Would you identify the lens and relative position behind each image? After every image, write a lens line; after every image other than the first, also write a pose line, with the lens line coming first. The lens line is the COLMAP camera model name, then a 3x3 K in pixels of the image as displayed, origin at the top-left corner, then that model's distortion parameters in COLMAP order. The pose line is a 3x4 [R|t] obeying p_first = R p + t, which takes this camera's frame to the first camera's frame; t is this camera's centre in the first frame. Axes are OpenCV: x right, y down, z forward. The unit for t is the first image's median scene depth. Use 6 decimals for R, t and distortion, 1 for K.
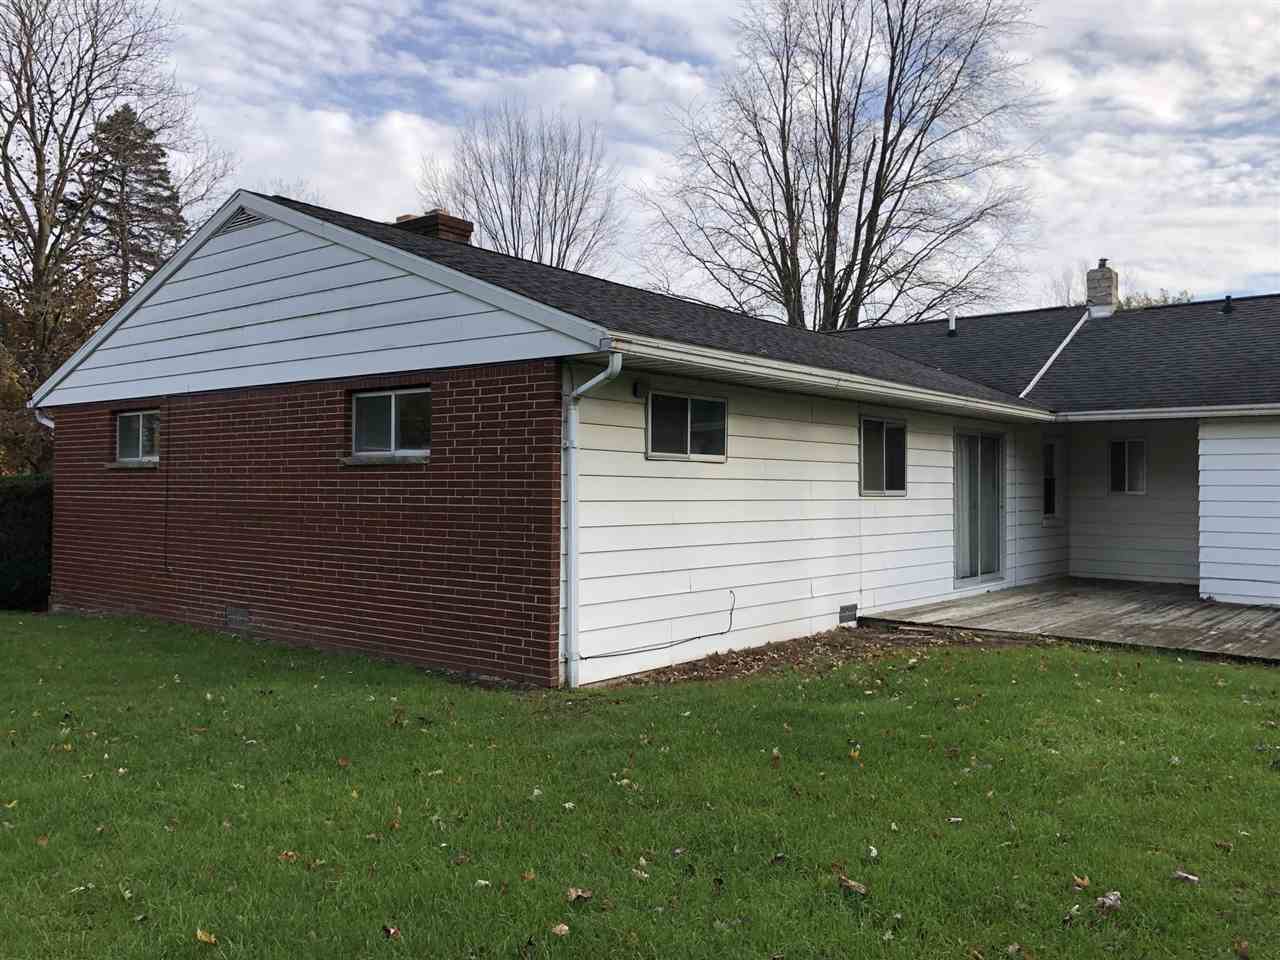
lens RADIAL K [[1068.6, 0, 640.0], [0, 1068.6, 480.0], [0, 0, 1]] dist [0.067820, -0.093332]
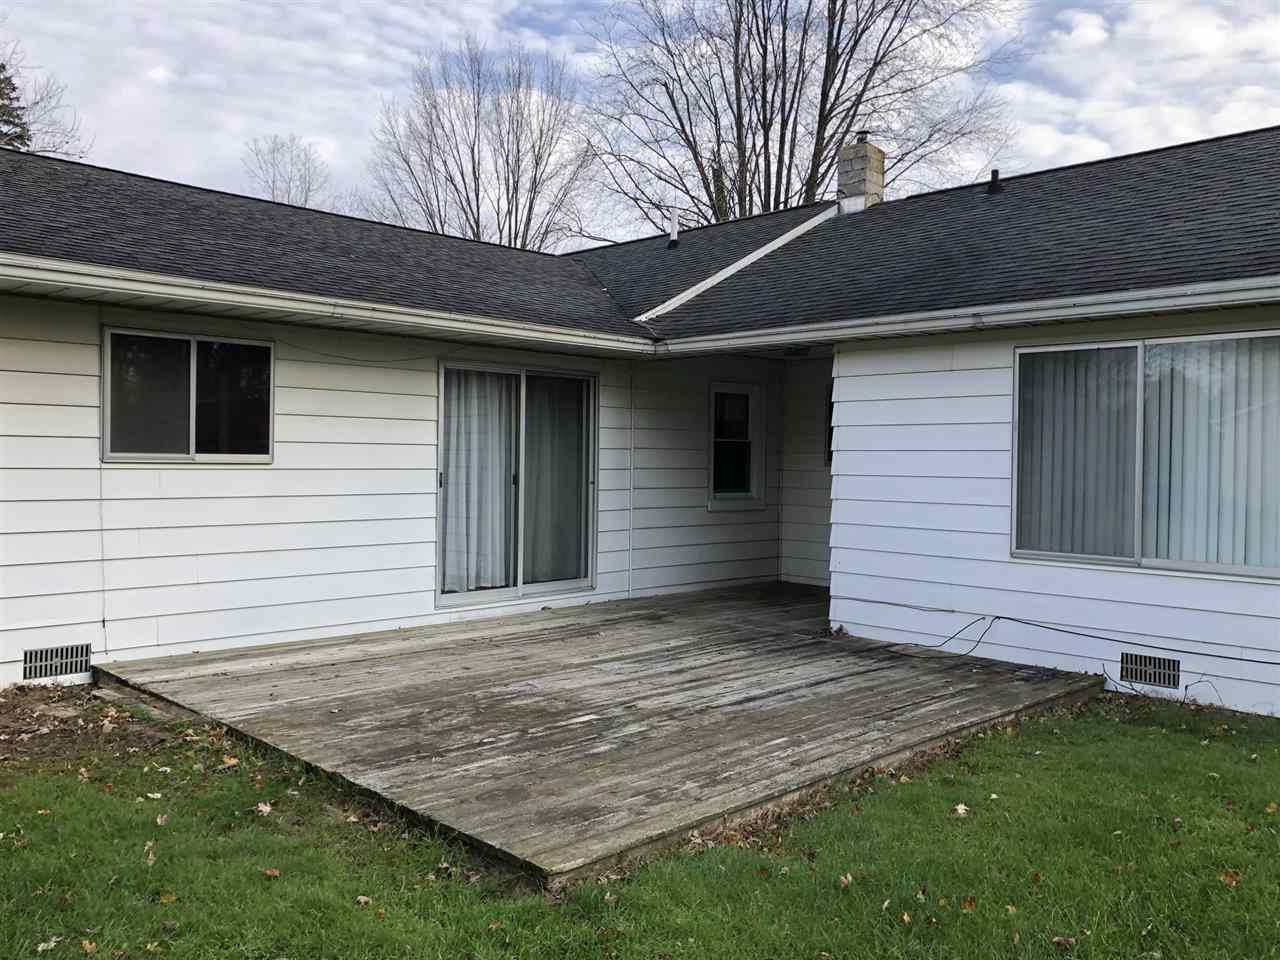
lens RADIAL K [[1048.4, 0, 631.3], [0, 1048.4, 475.8], [0, 0, 1]] dist [0.069482, -0.090529]
pose [[0.992708, 0.010312, -0.120104, 0.367619], [-0.007218, 0.999632, 0.026166, 0.003191], [0.120330, -0.025108, 0.992416, 0.294356]]
